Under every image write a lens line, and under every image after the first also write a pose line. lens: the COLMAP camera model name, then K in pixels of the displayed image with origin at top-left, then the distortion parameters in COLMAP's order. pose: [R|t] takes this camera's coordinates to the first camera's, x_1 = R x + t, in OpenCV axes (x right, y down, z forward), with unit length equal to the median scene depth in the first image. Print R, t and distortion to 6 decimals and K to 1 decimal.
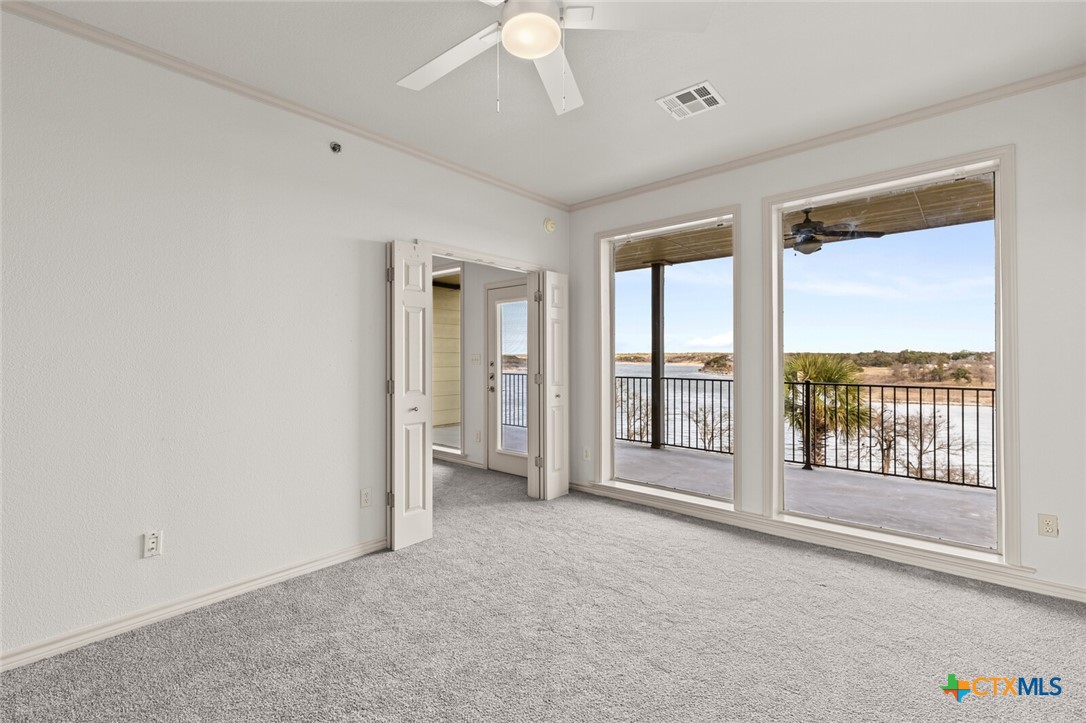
lens RADIAL K [[480.7, 0, 540.6], [0, 480.7, 354.1], [0, 0, 1]] dist [-0.000164, -0.000073]
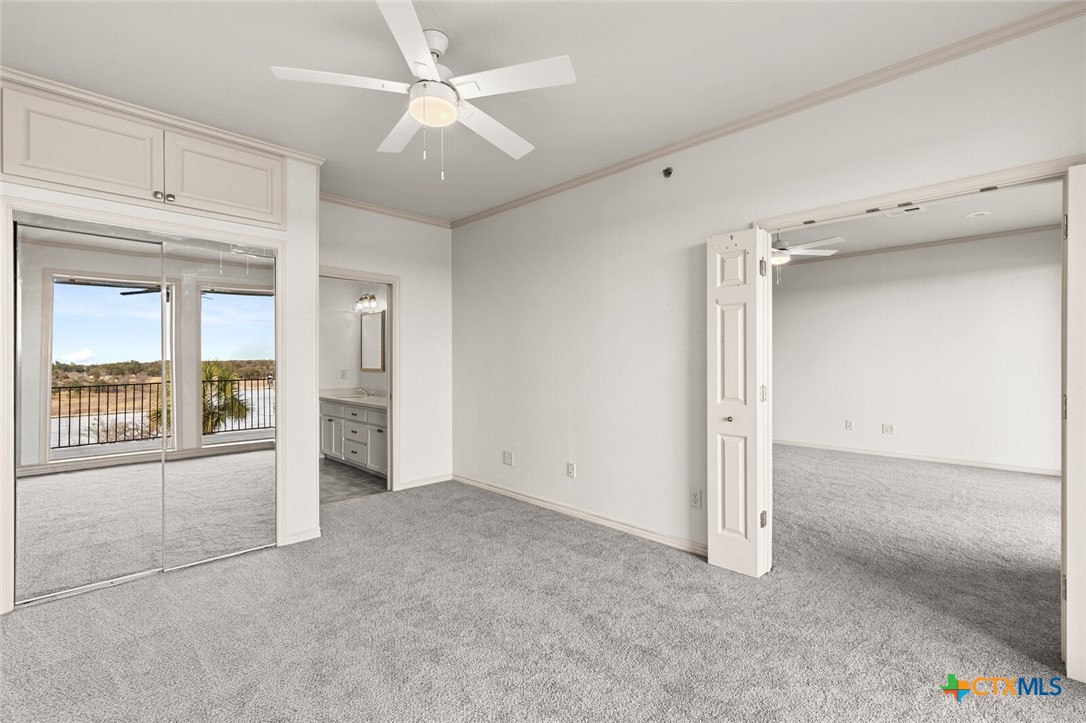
lens RADIAL K [[495.8, 0, 543.0], [0, 495.8, 361.5], [0, 0, 1]] dist [-0.000197, -0.000006]
pose [[-0.054864, 0.006938, -0.998470, 0.743256], [0.006063, 0.999960, 0.006616, -0.000873], [0.998475, -0.005691, -0.054904, 0.777345]]
